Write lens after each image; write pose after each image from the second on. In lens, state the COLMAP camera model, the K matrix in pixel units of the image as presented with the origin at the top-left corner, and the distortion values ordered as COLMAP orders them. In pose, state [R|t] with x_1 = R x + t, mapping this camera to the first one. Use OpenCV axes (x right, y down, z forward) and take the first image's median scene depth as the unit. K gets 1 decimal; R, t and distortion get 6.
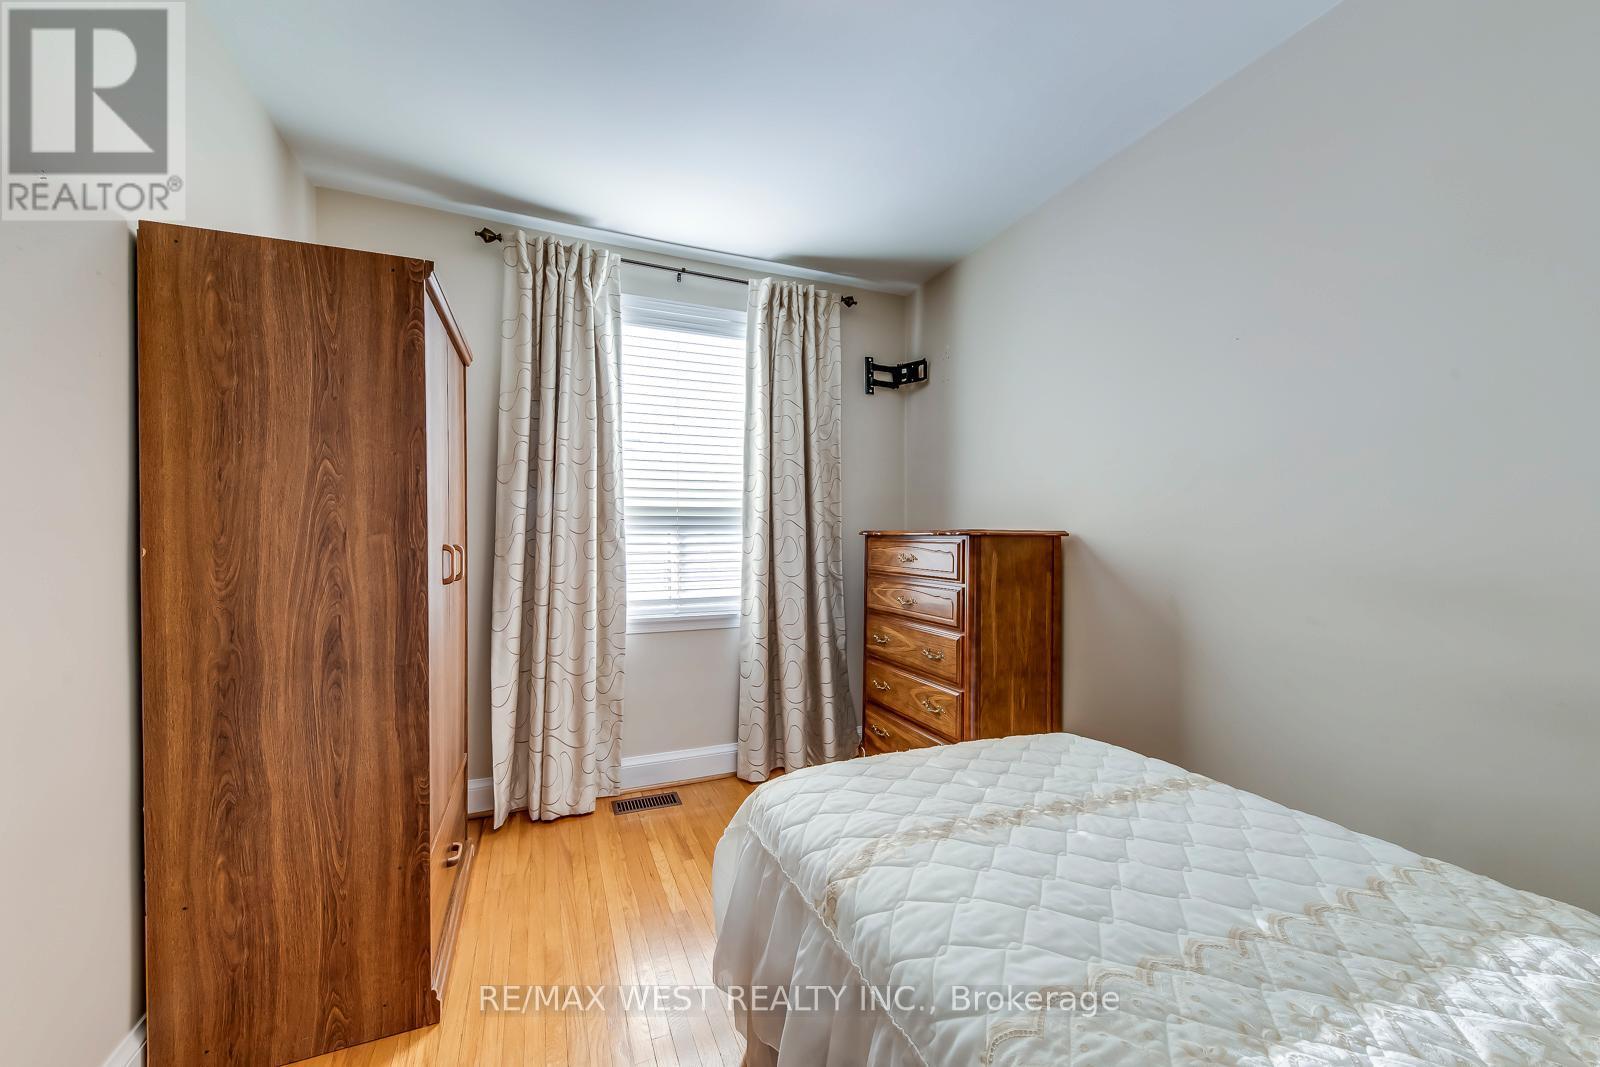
lens RADIAL K [[601.7, 0, 796.3], [0, 601.7, 536.2], [0, 0, 1]] dist [0.013849, -0.006884]
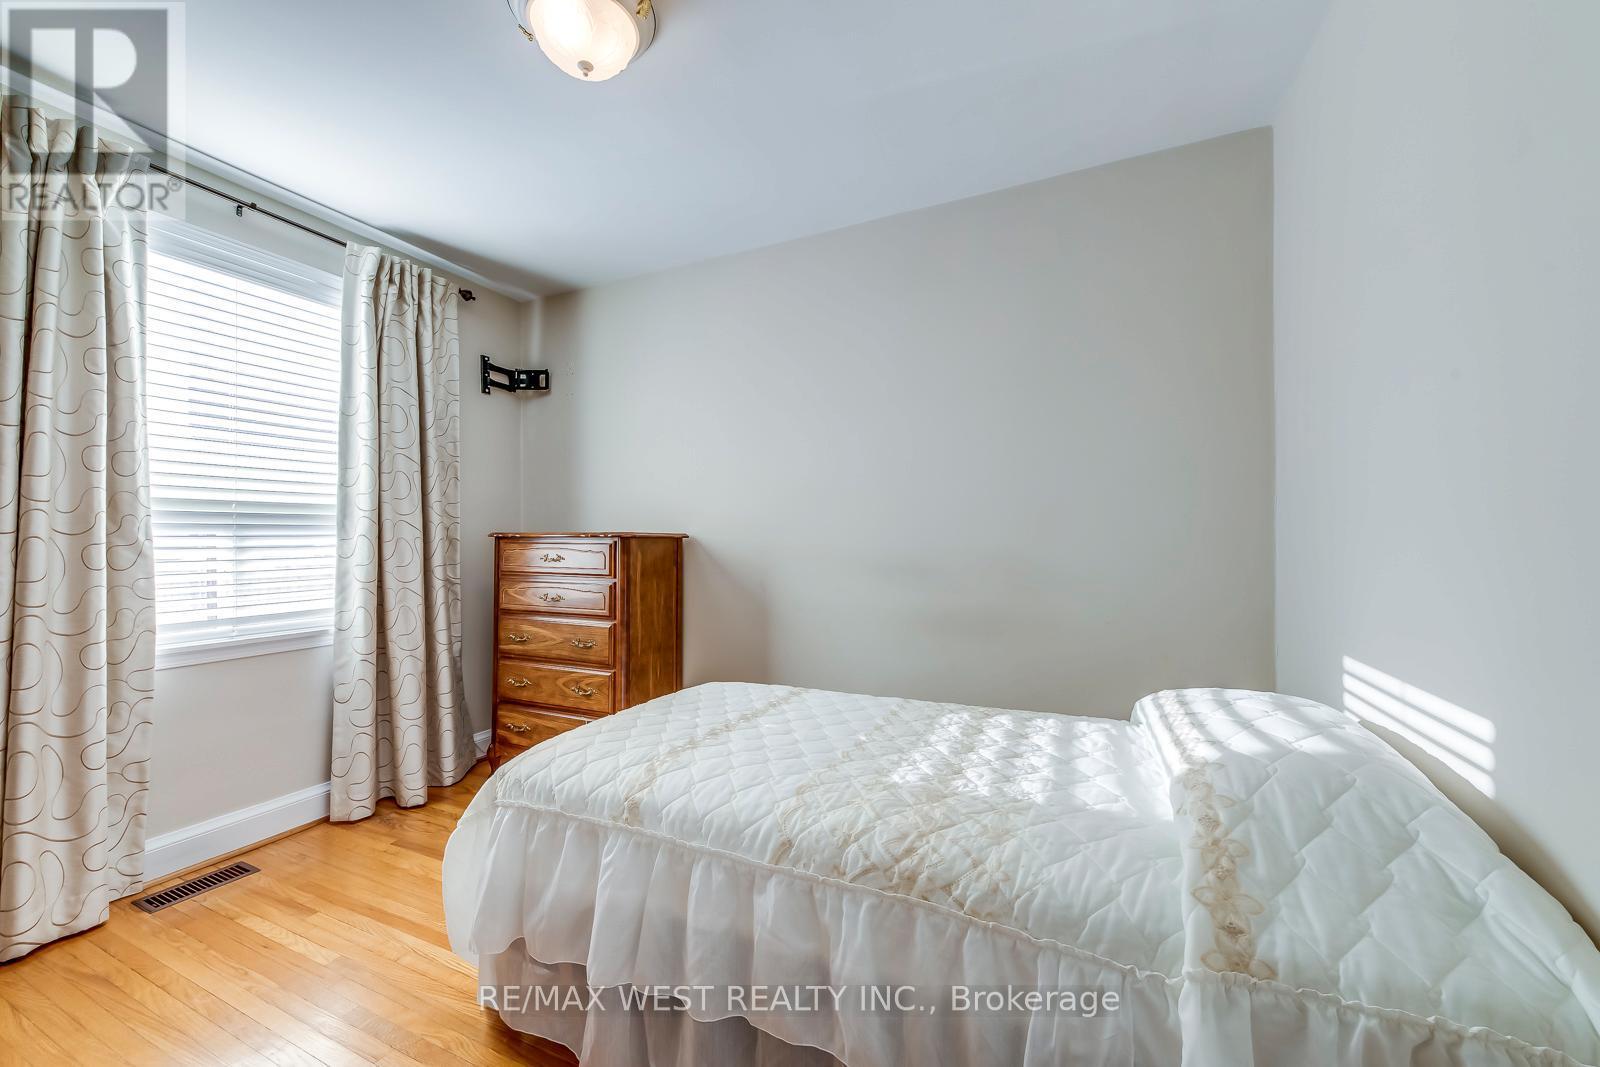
lens RADIAL K [[601.7, 0, 796.3], [0, 601.7, 536.2], [0, 0, 1]] dist [0.013849, -0.006884]
pose [[0.737968, 0.002059, 0.674832, -0.201262], [0.001142, 0.999990, -0.004300, 0.001838], [-0.674834, 0.003944, 0.737959, -0.080225]]
